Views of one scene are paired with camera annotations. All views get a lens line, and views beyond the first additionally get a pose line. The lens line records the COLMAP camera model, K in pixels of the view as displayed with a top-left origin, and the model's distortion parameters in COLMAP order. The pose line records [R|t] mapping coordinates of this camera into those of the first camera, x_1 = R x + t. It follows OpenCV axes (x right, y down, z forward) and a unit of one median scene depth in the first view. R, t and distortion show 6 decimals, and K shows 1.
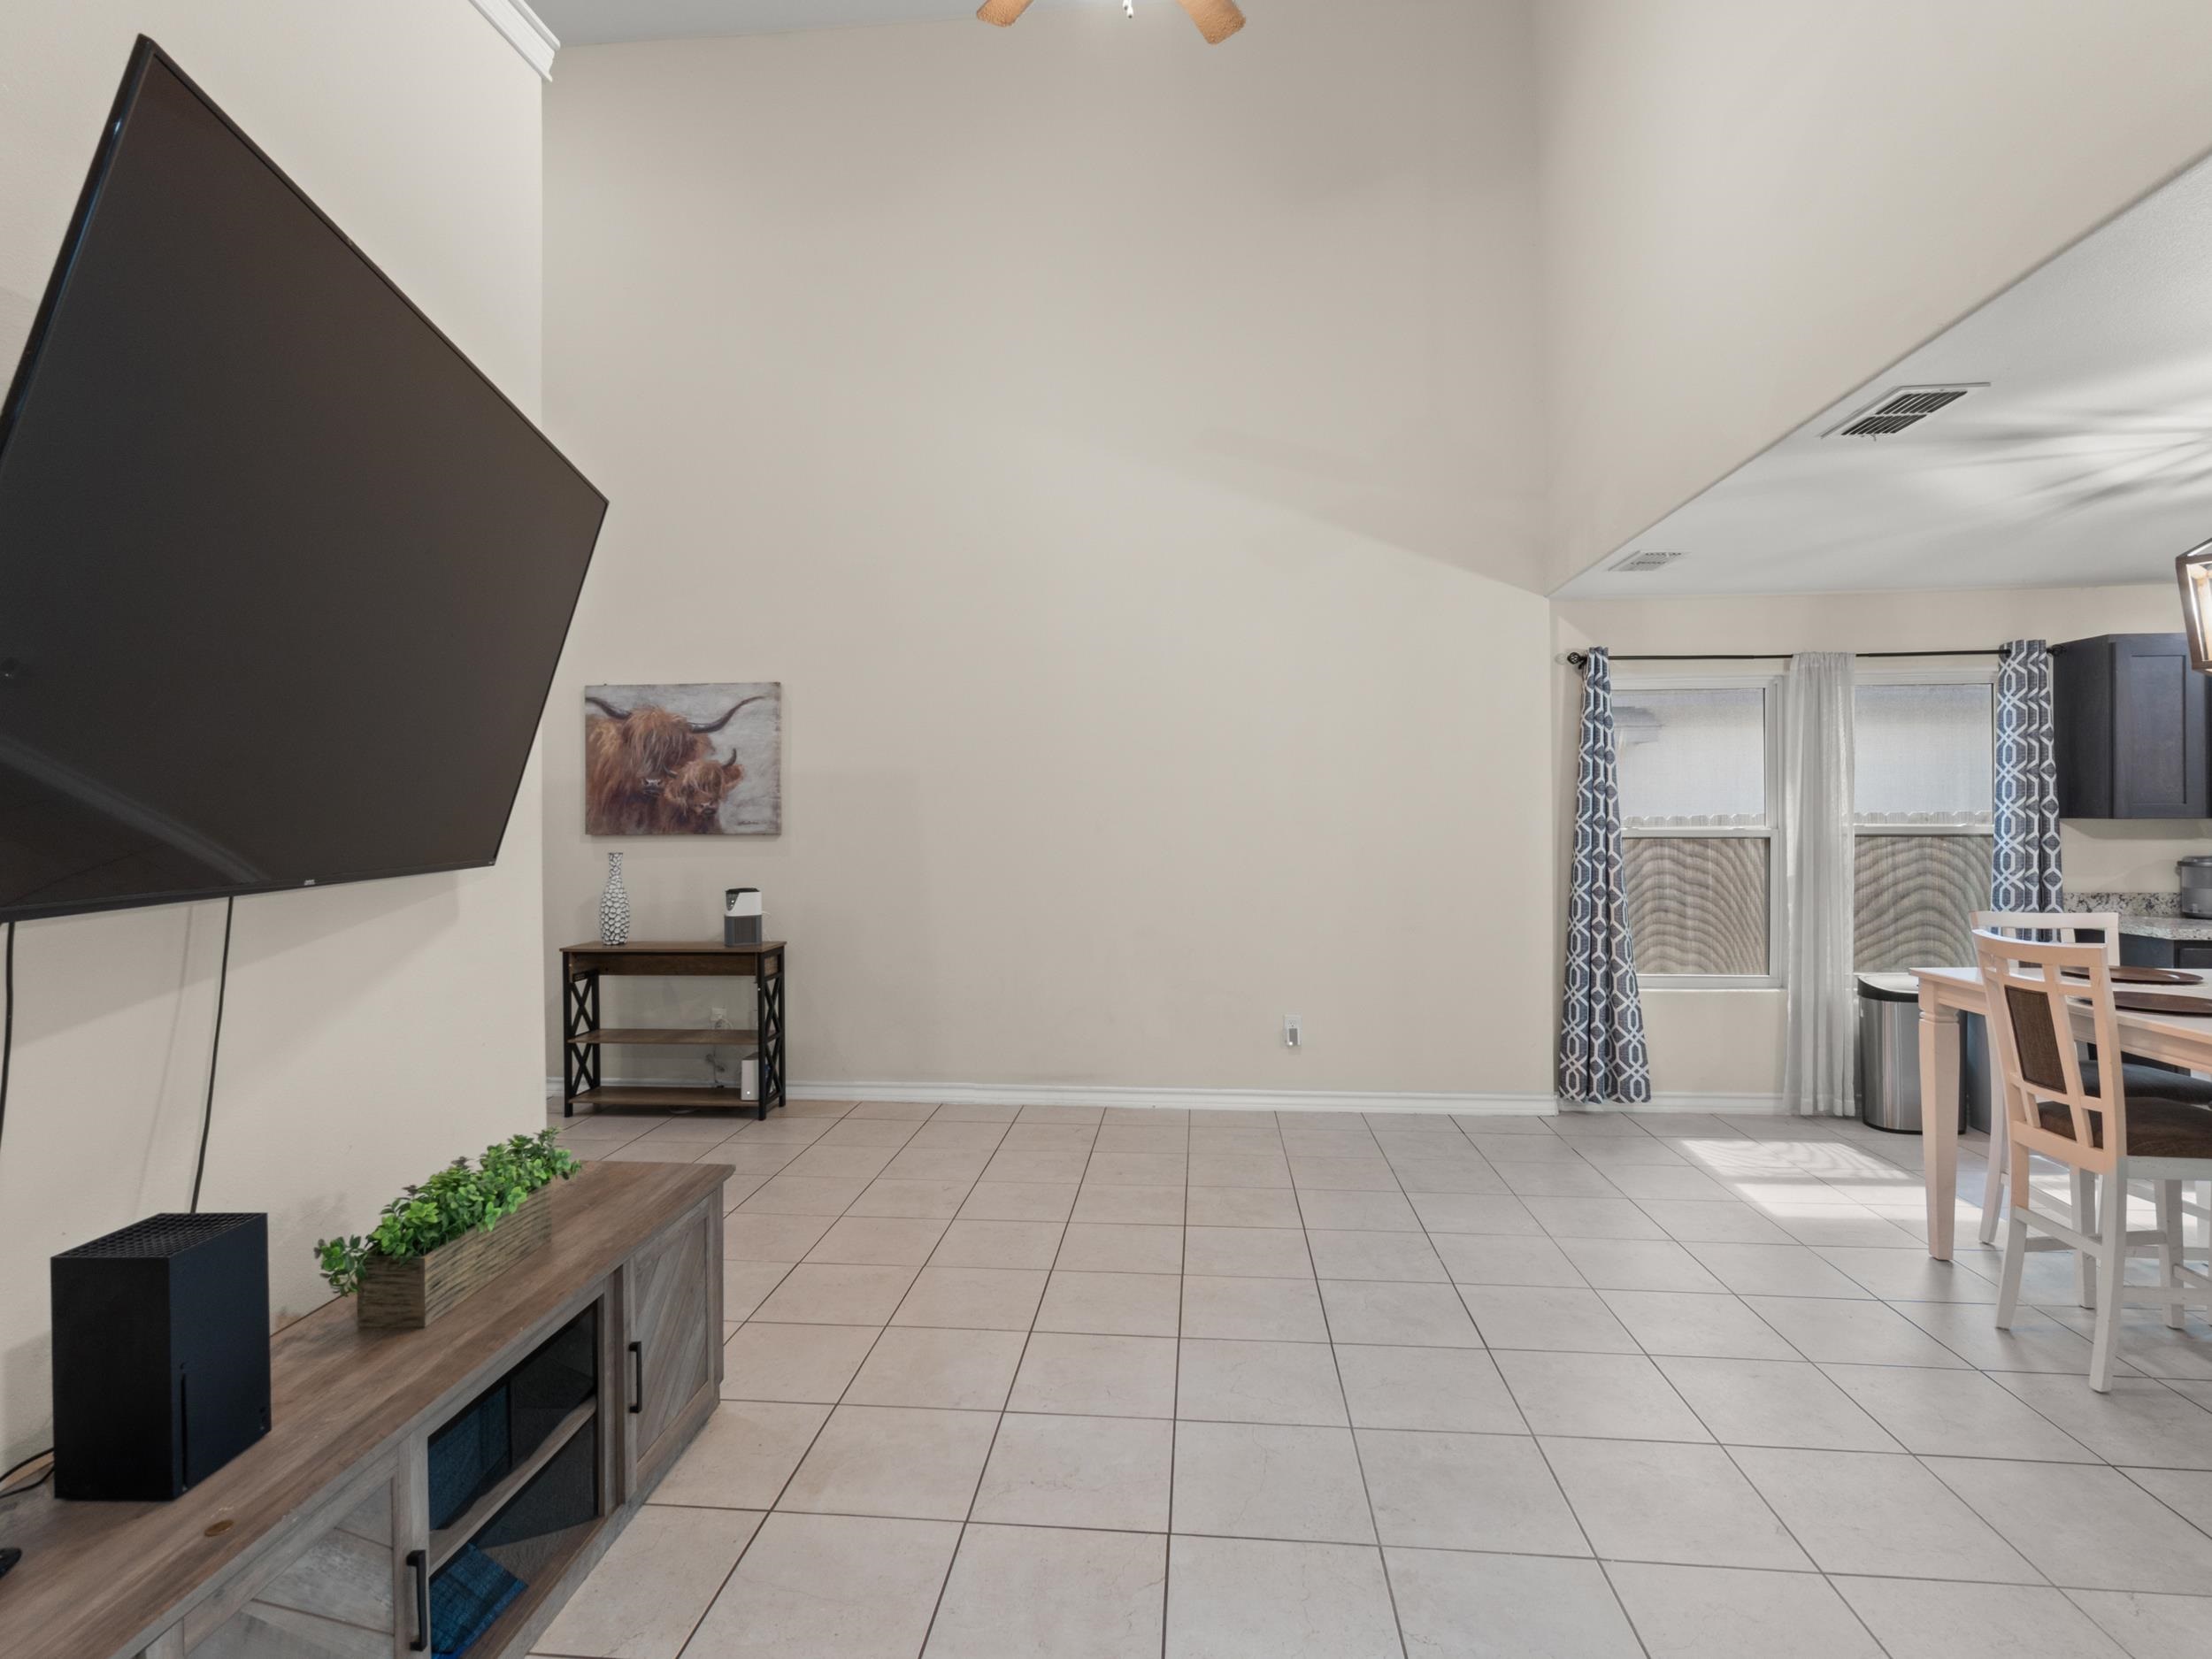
lens RADIAL K [[1097.8, 0, 1103.9], [0, 1097.8, 813.7], [0, 0, 1]] dist [-0.003380, 0.004184]
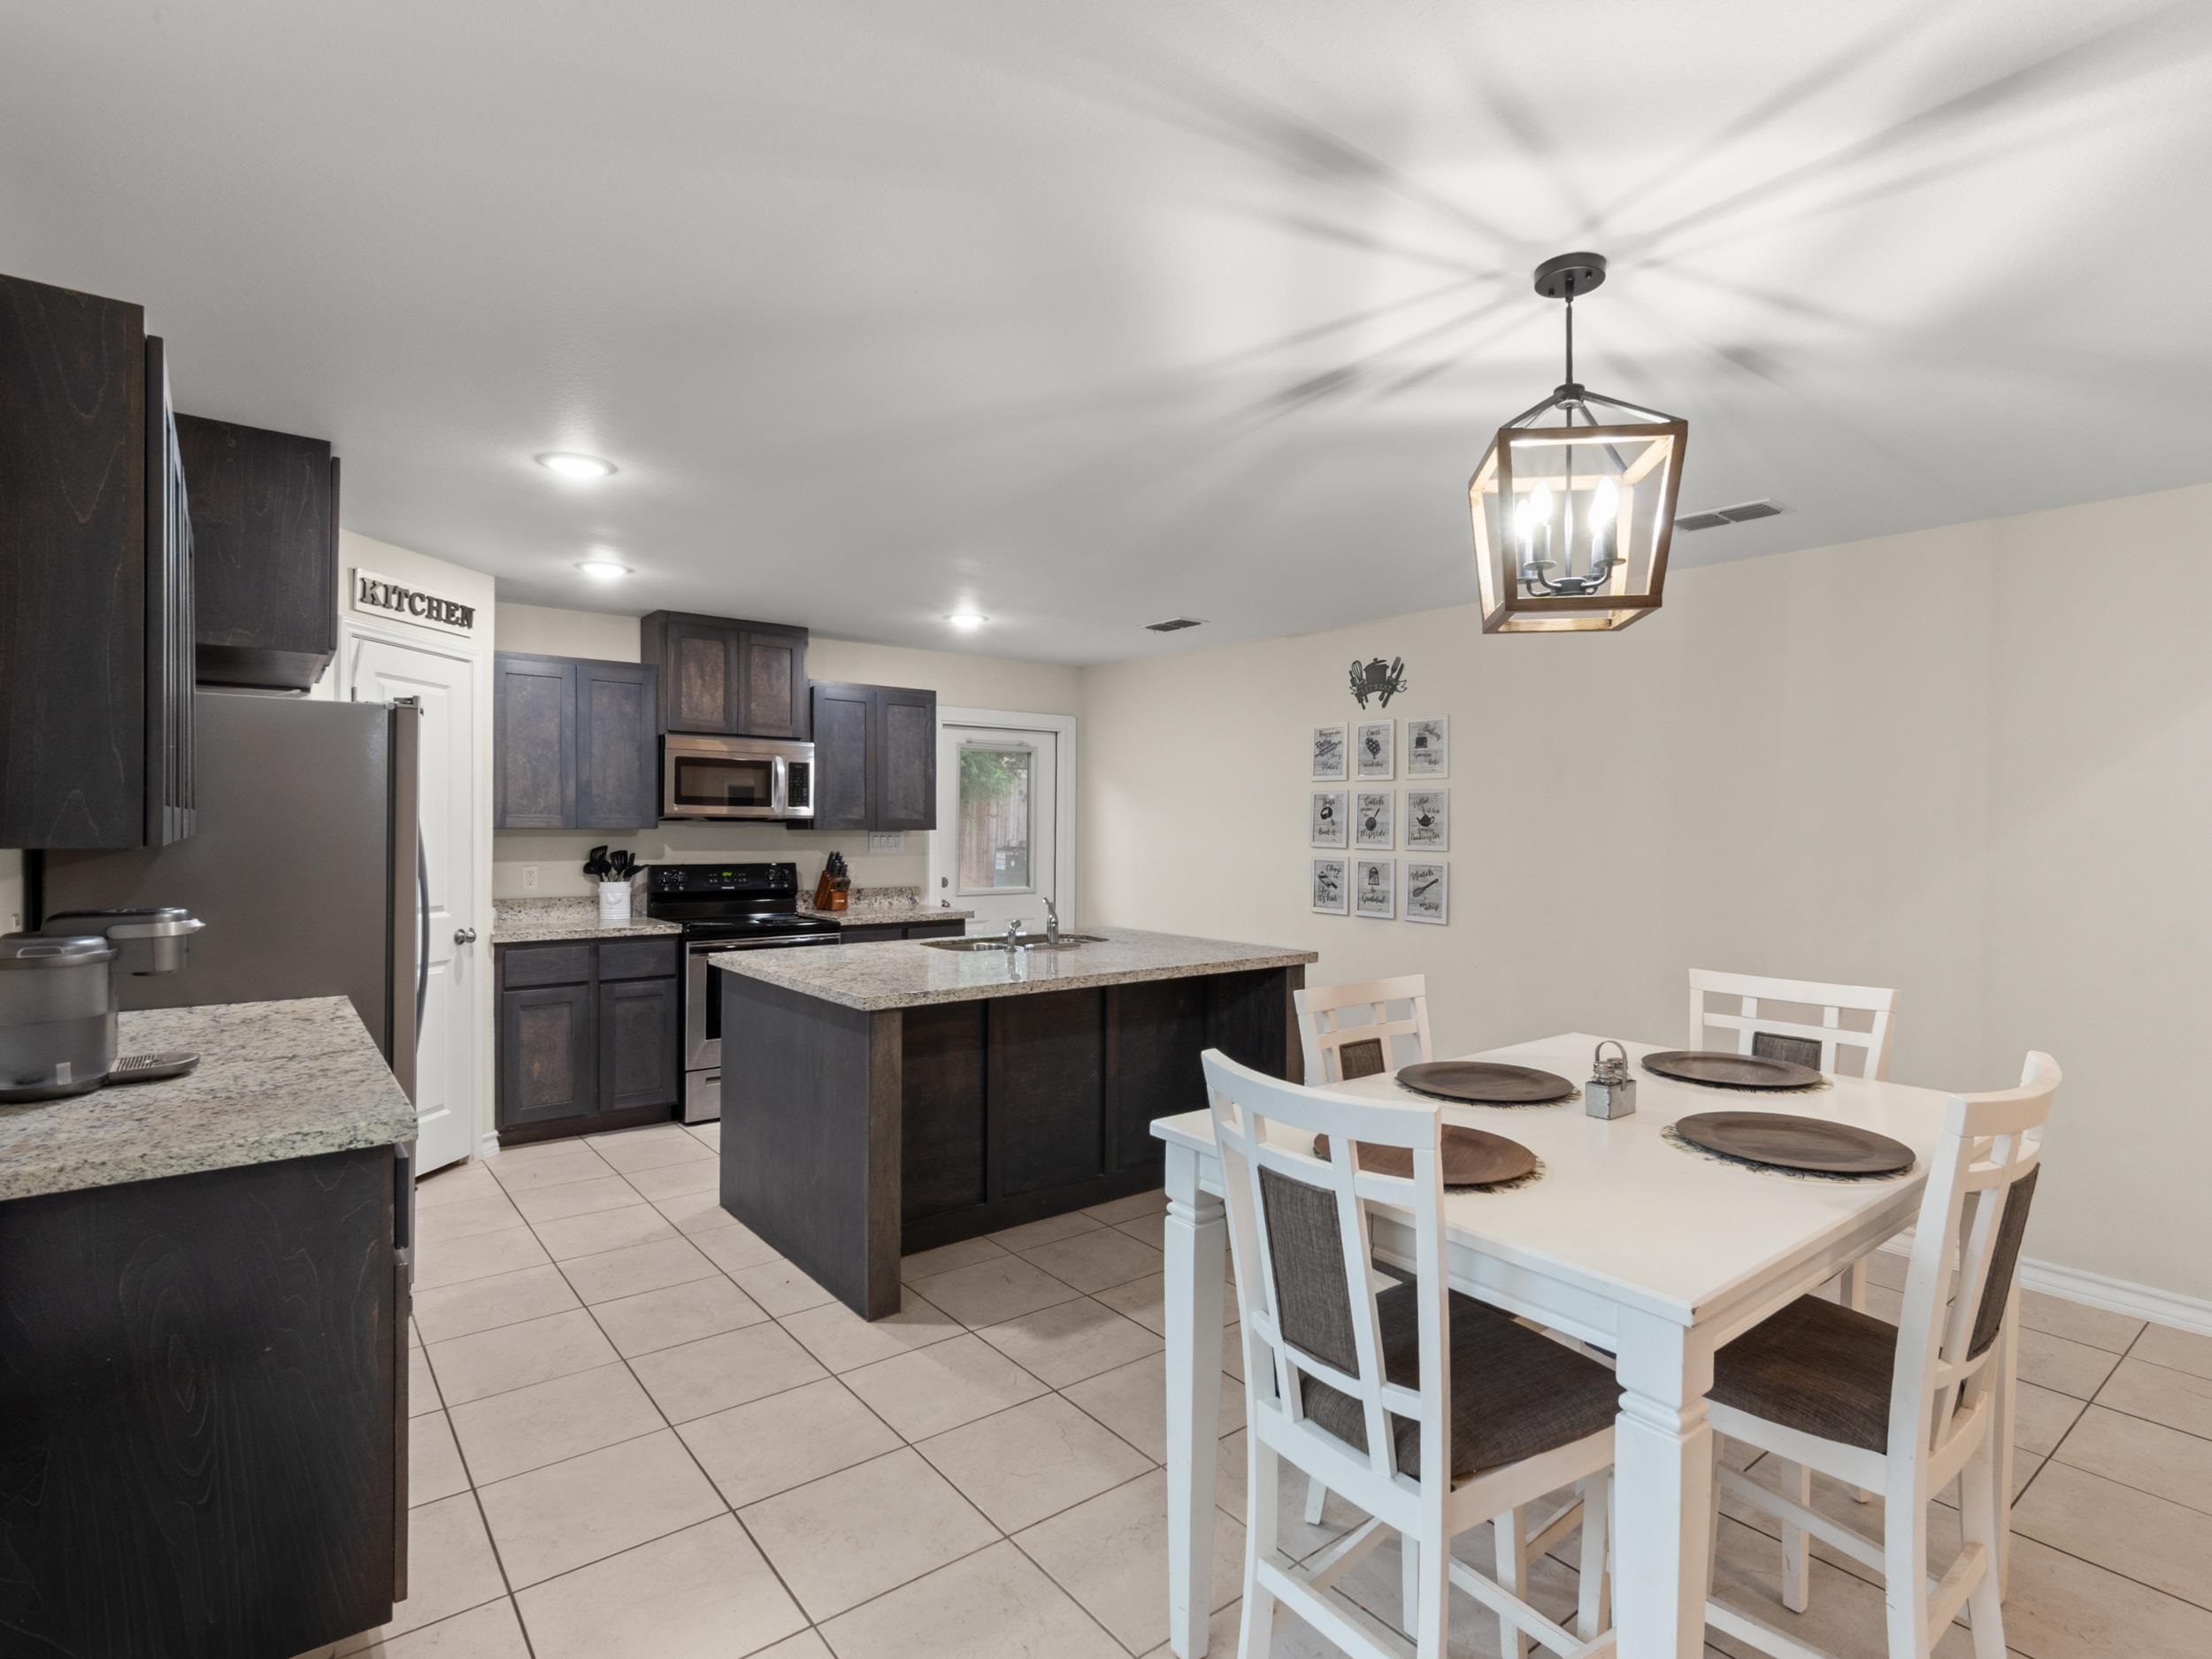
lens RADIAL K [[1097.8, 0, 1145.4], [0, 1097.8, 817.6], [0, 0, 1]] dist [-0.003380, 0.004184]
pose [[-0.697873, 0.003759, 0.716212, 0.439073], [-0.003275, 0.999959, -0.008439, -0.001718], [-0.716214, -0.008234, -0.697832, 0.969760]]
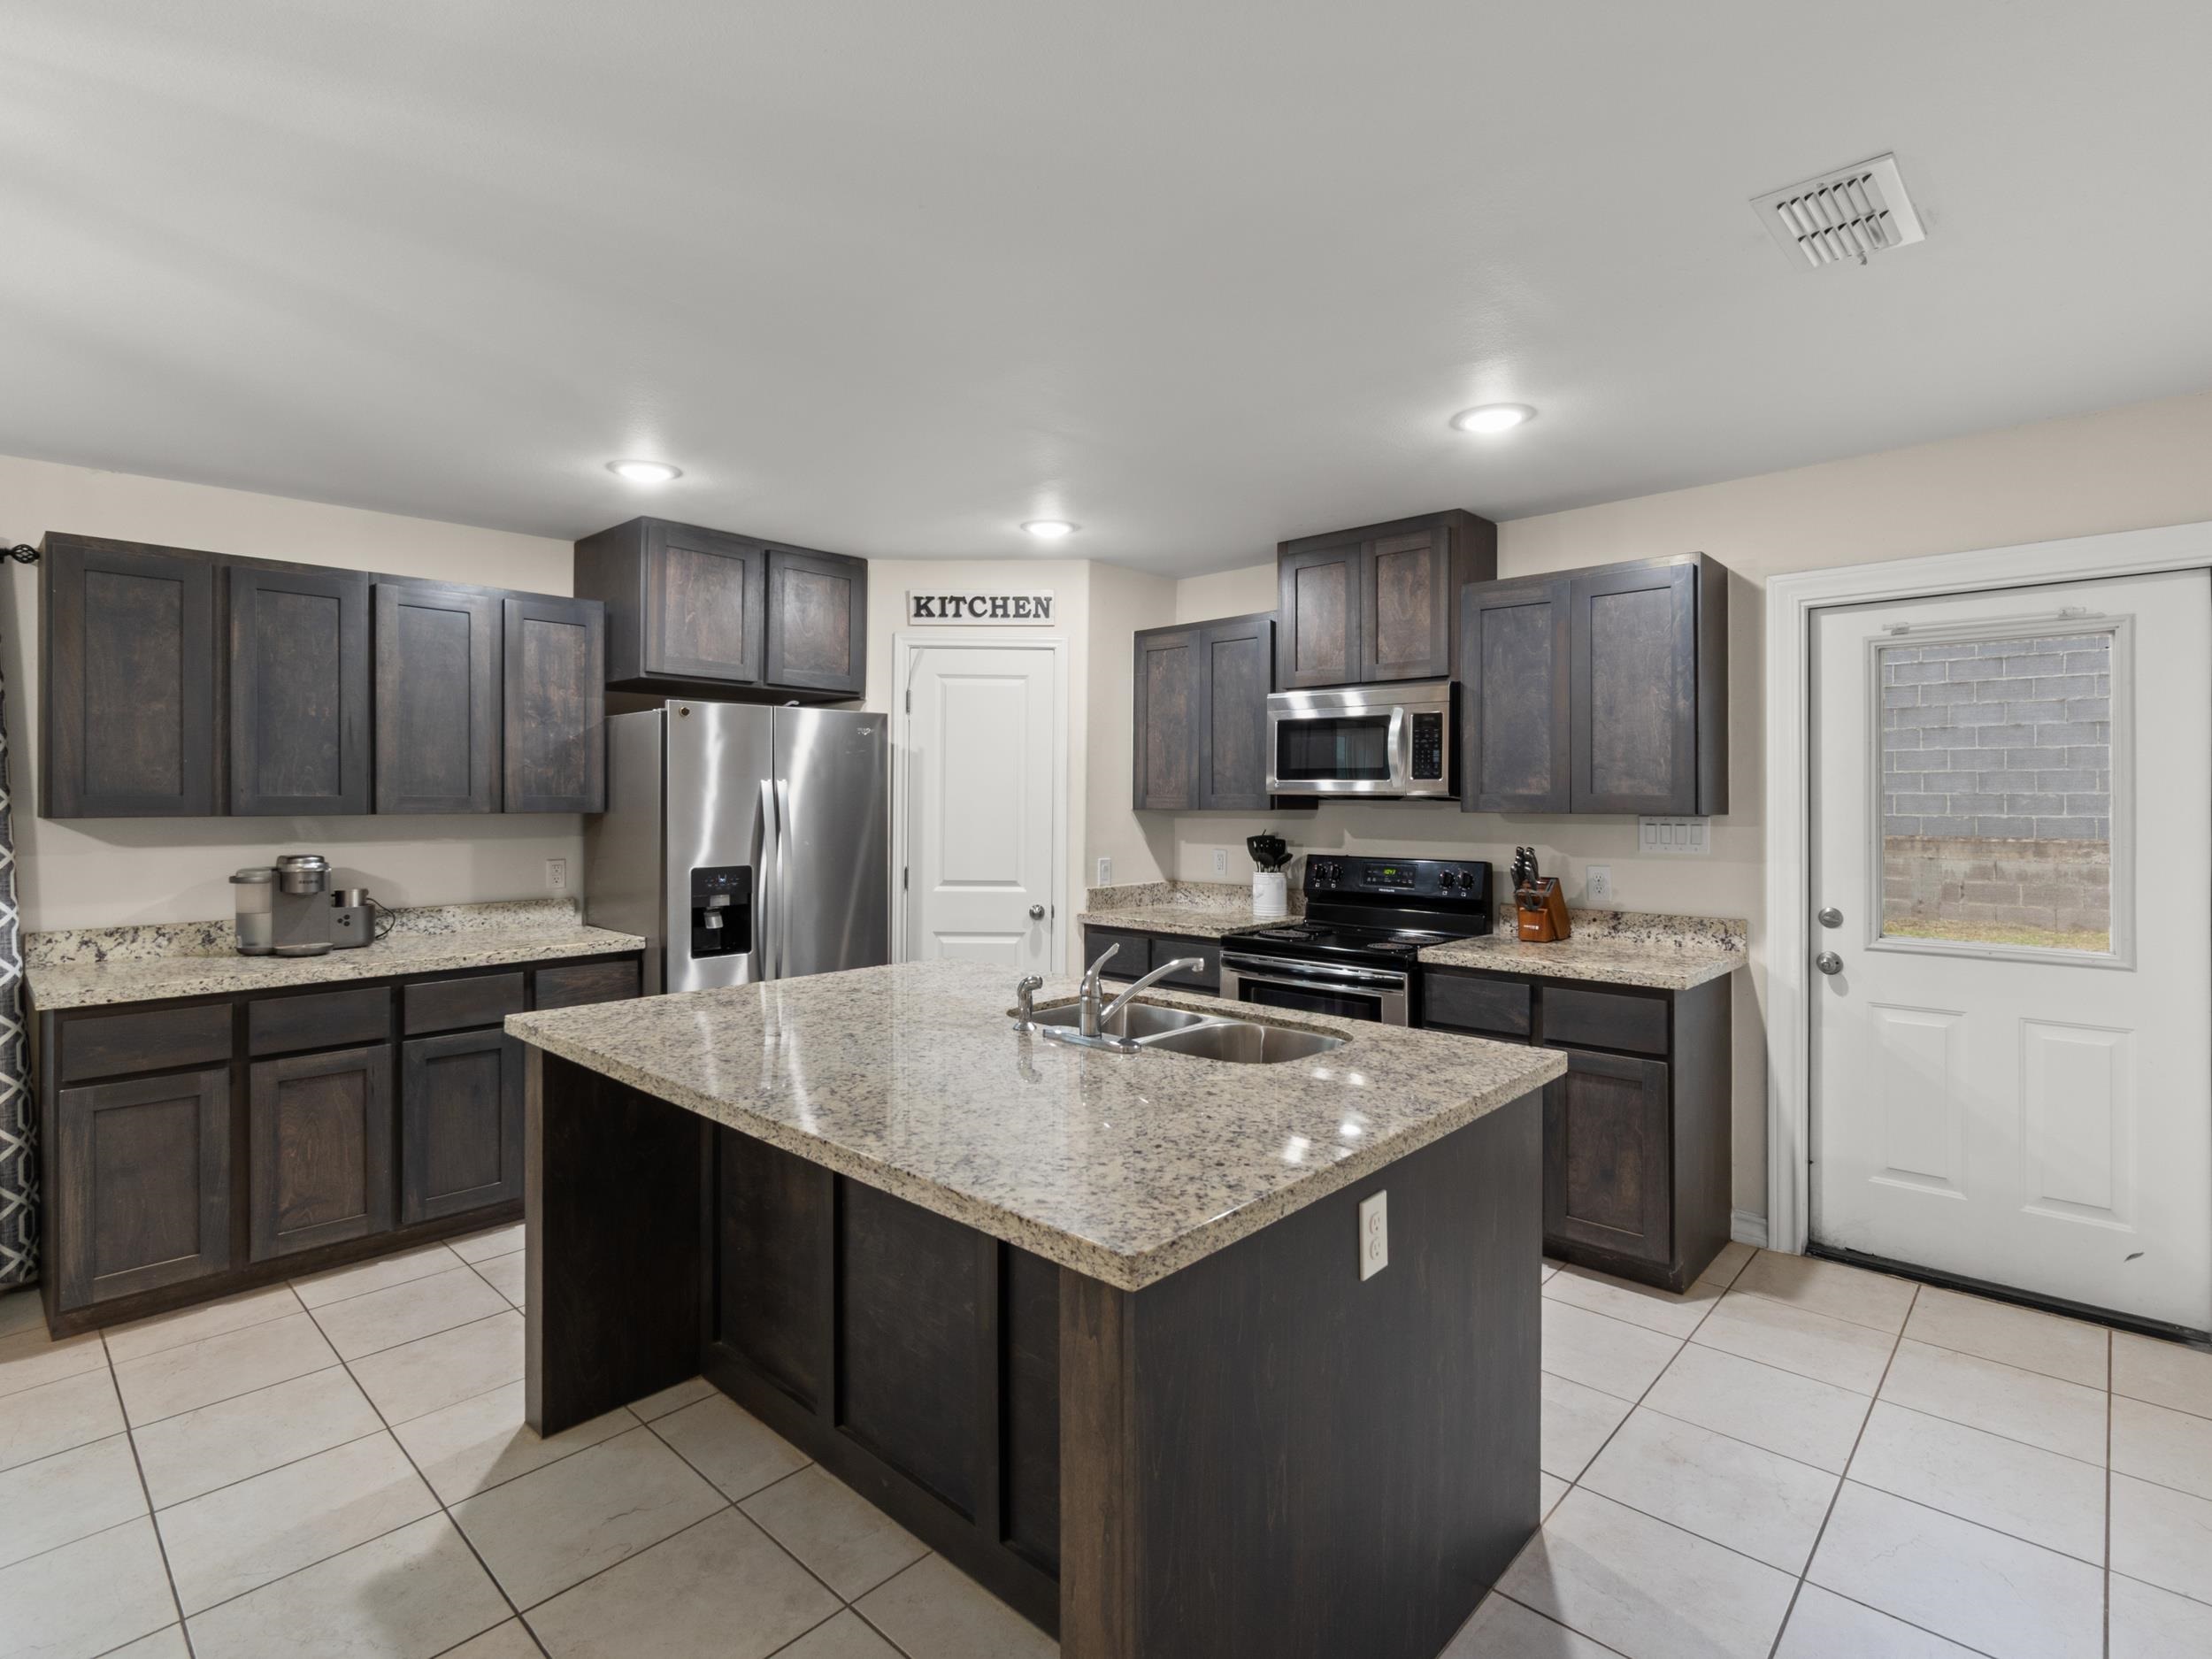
lens RADIAL K [[1097.8, 0, 1089.0], [0, 1097.8, 797.9], [0, 0, 1]] dist [-0.003380, 0.004184]
pose [[0.625122, 0.004070, 0.780516, 0.765390], [-0.000564, 0.999989, -0.004762, -0.004091], [-0.780527, 0.002537, 0.625117, 0.122830]]
